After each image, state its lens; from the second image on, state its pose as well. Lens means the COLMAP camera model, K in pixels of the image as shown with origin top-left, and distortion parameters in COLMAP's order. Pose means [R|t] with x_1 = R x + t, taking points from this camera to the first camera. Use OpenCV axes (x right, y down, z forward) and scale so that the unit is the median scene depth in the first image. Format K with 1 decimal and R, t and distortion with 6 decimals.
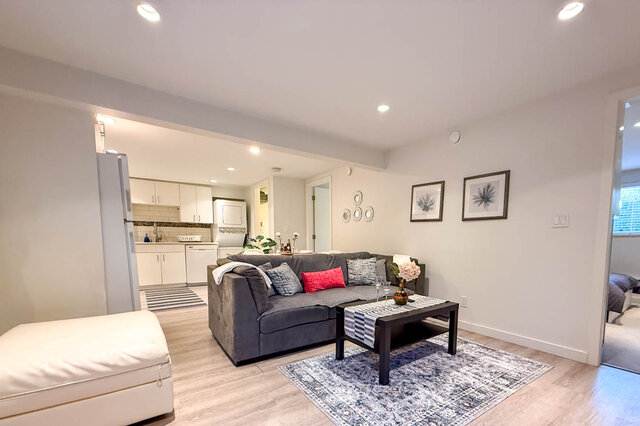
lens RADIAL K [[263.0, 0, 315.4], [0, 263.0, 266.5], [0, 0, 1]] dist [0.007298, -0.000116]
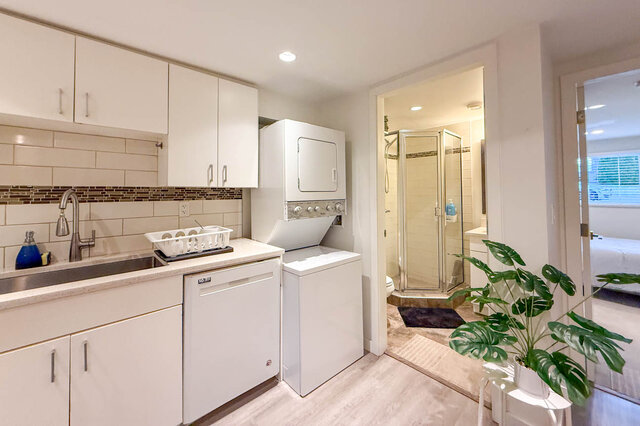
lens RADIAL K [[263.0, 0, 311.9], [0, 263.0, 185.4], [0, 0, 1]] dist [0.007298, -0.000116]
pose [[0.993487, -0.006632, 0.113757, -0.377215], [0.020776, 0.992114, -0.123604, -0.128729], [-0.112040, 0.125163, 0.985790, 0.679974]]
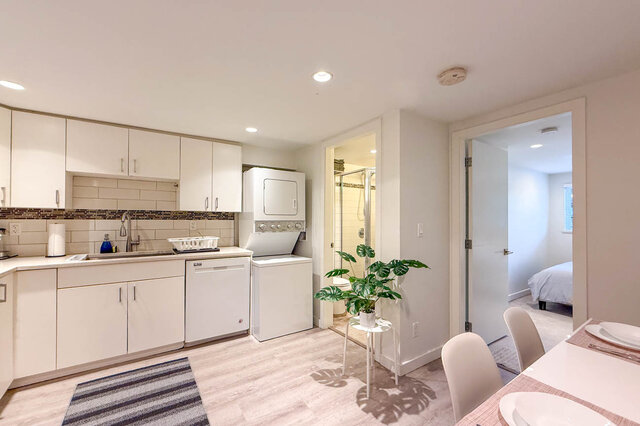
lens RADIAL K [[259.5, 0, 316.9], [0, 259.5, 216.1], [0, 0, 1]] dist [0.017746, -0.000020]
pose [[0.999943, -0.000389, 0.010698, -0.253303], [0.001547, 0.994100, -0.108454, -0.103973], [-0.010593, 0.108464, 0.994044, 0.502076]]
